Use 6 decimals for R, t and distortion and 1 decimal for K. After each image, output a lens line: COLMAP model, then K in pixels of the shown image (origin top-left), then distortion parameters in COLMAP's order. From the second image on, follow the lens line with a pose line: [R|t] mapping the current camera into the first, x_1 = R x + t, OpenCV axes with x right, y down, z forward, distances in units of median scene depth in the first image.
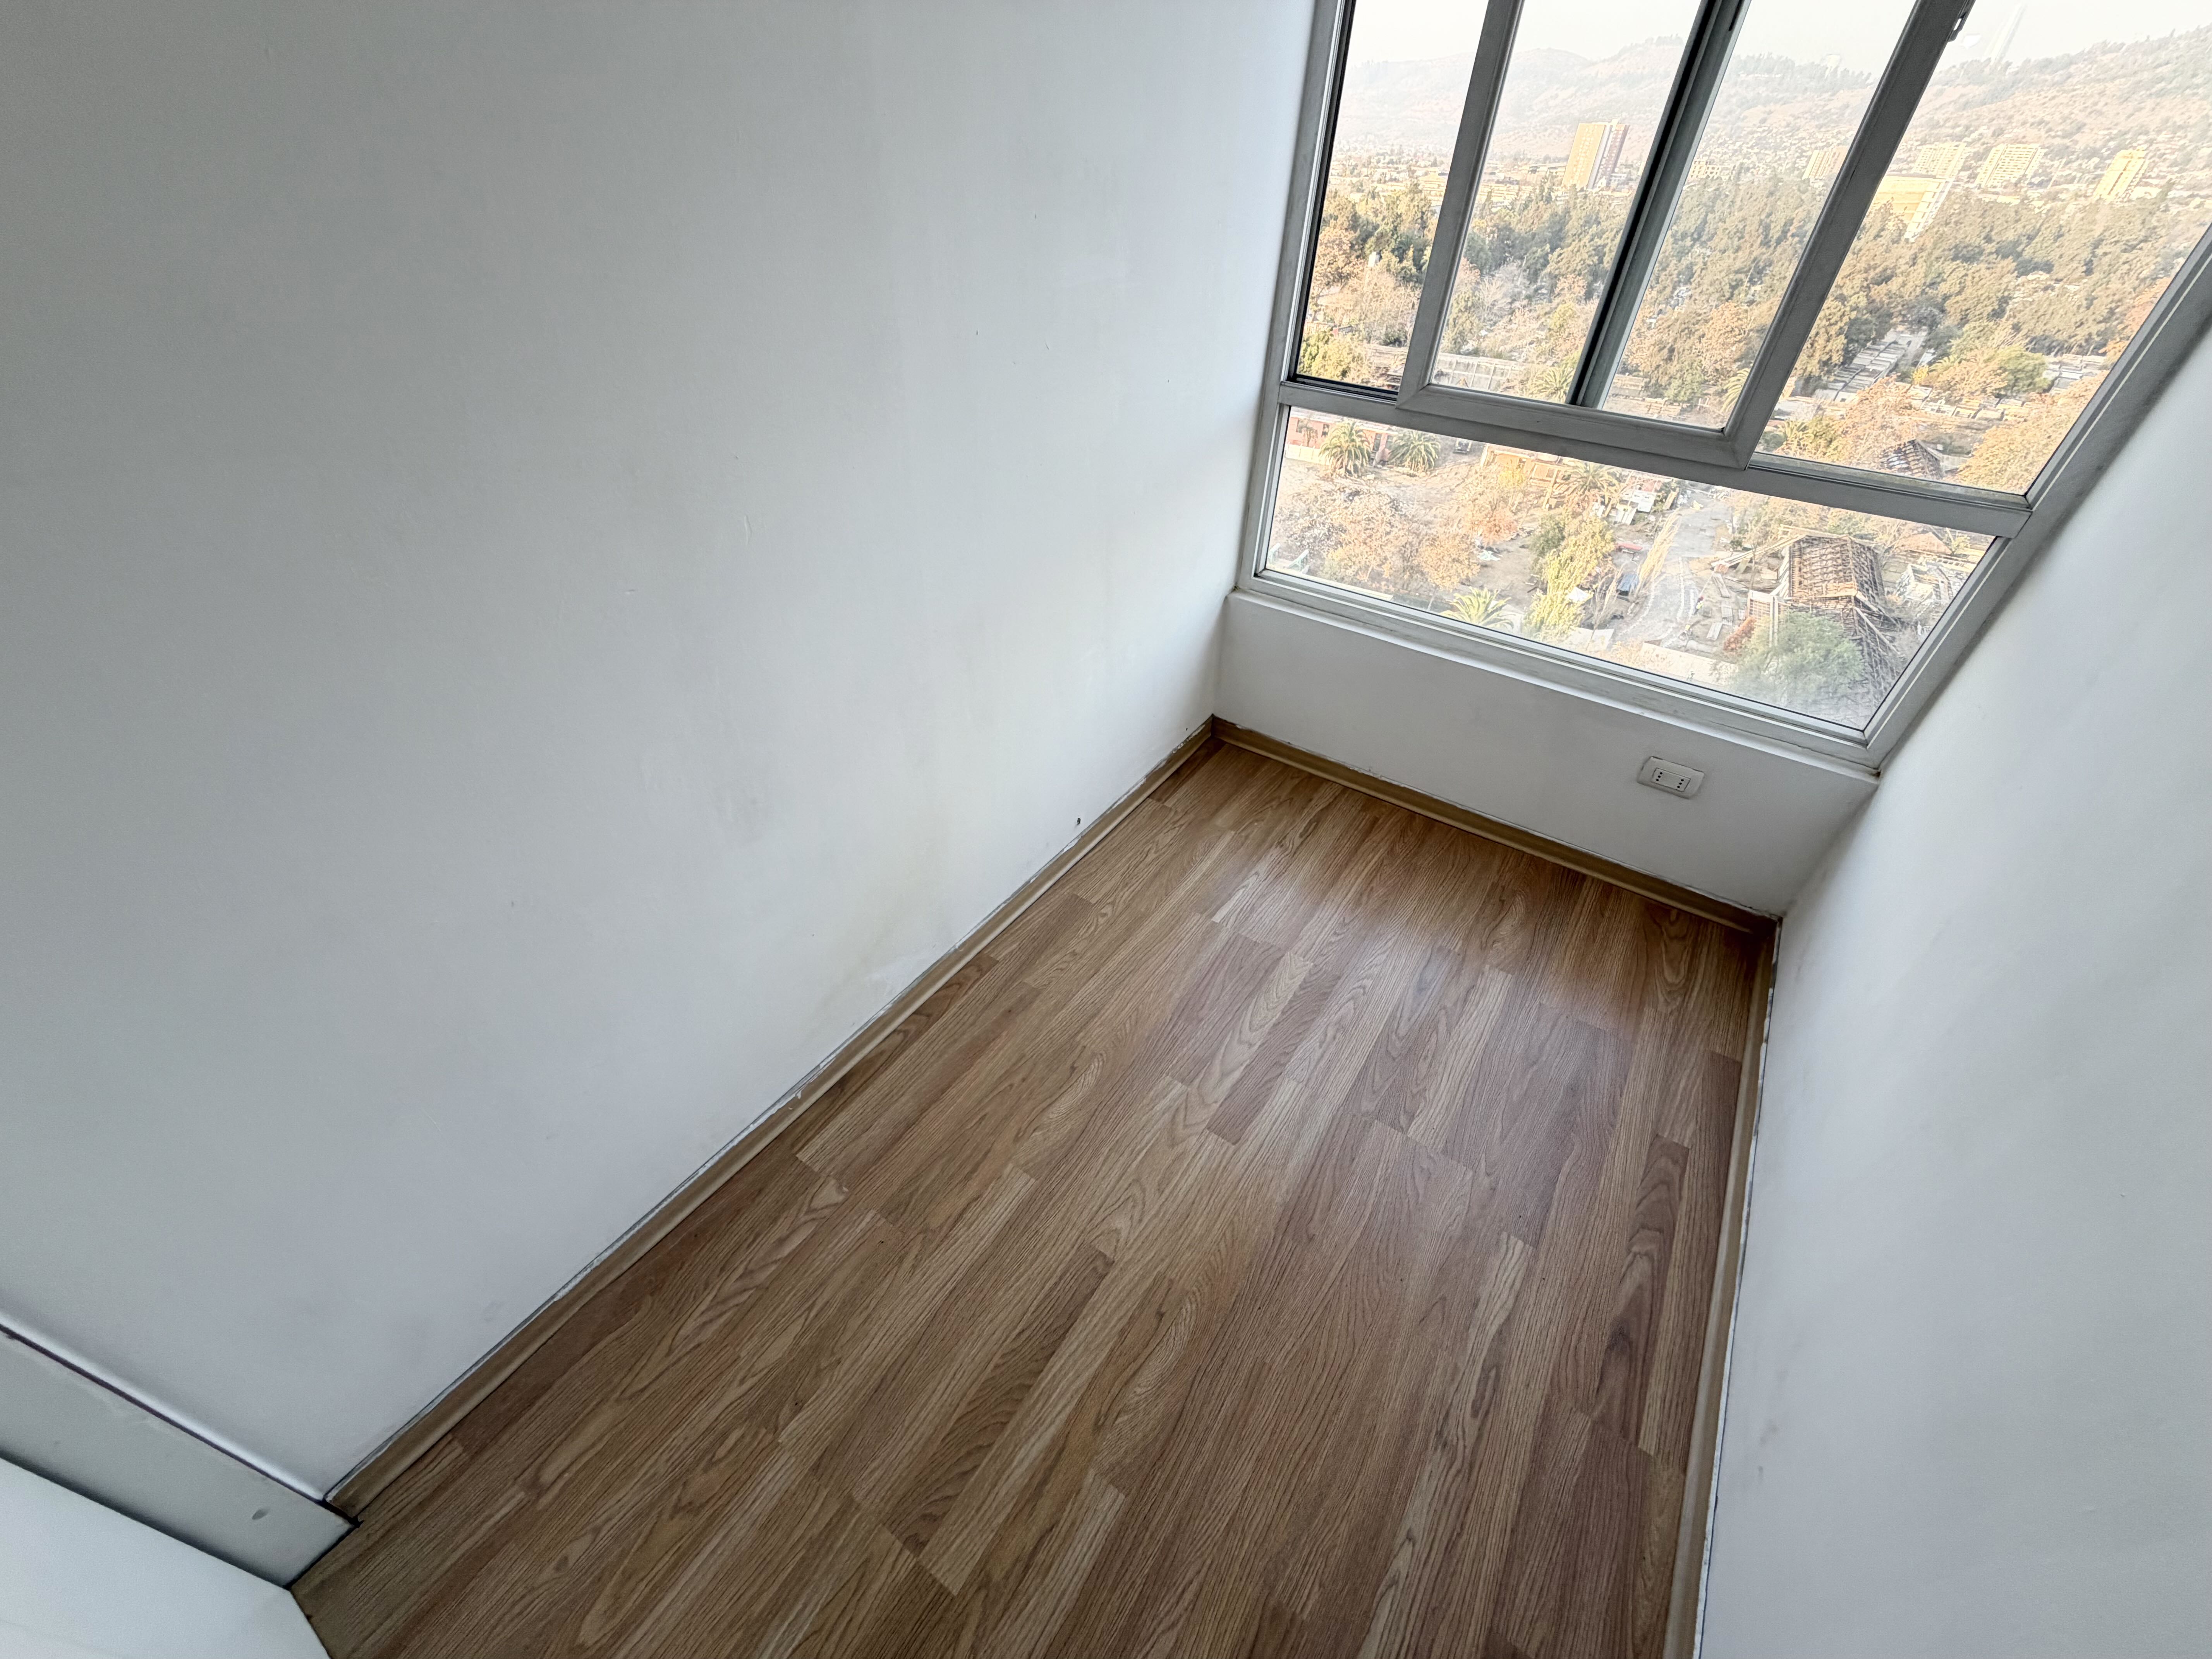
lens RADIAL K [[880.3, 0, 1102.1], [0, 880.3, 829.7], [0, 0, 1]] dist [0.000222, -0.000054]
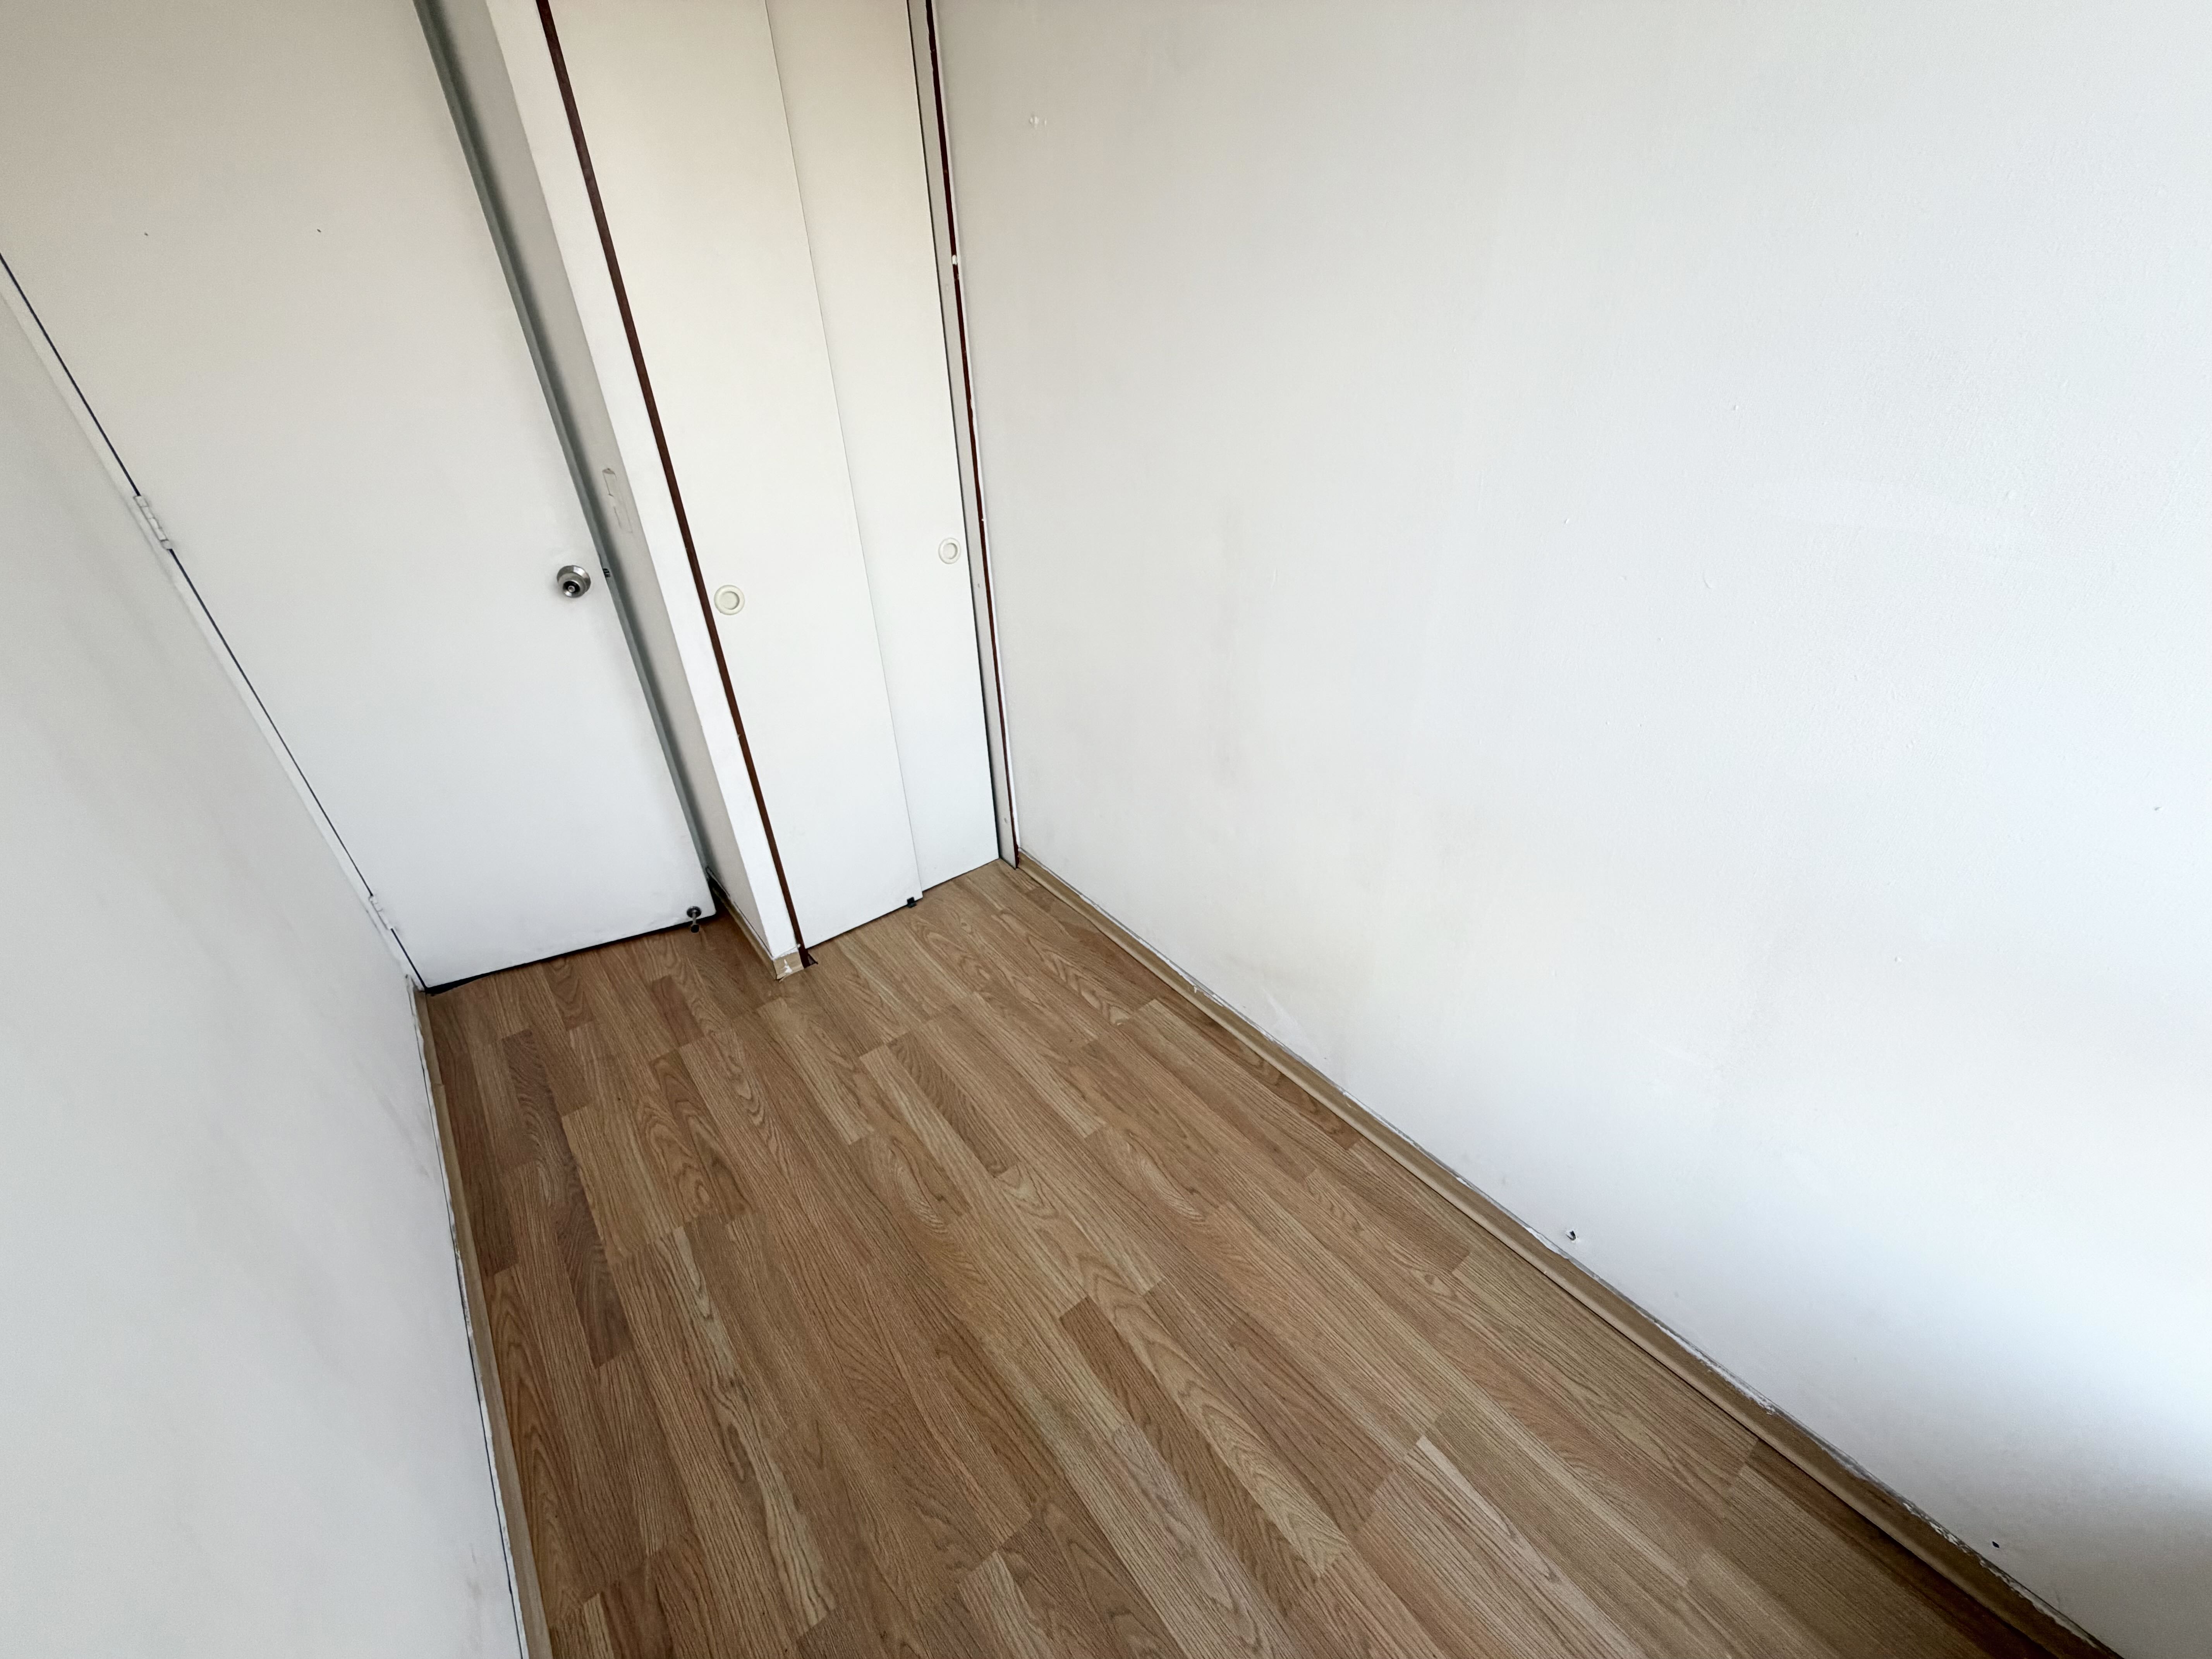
lens RADIAL K [[880.3, 0, 1102.1], [0, 880.3, 829.7], [0, 0, 1]] dist [0.000222, -0.000054]
pose [[-0.299594, 0.486077, -0.820958, 0.660145], [-0.581426, 0.589213, 0.561046, -0.493895], [0.756431, 0.645412, 0.106093, 0.626071]]
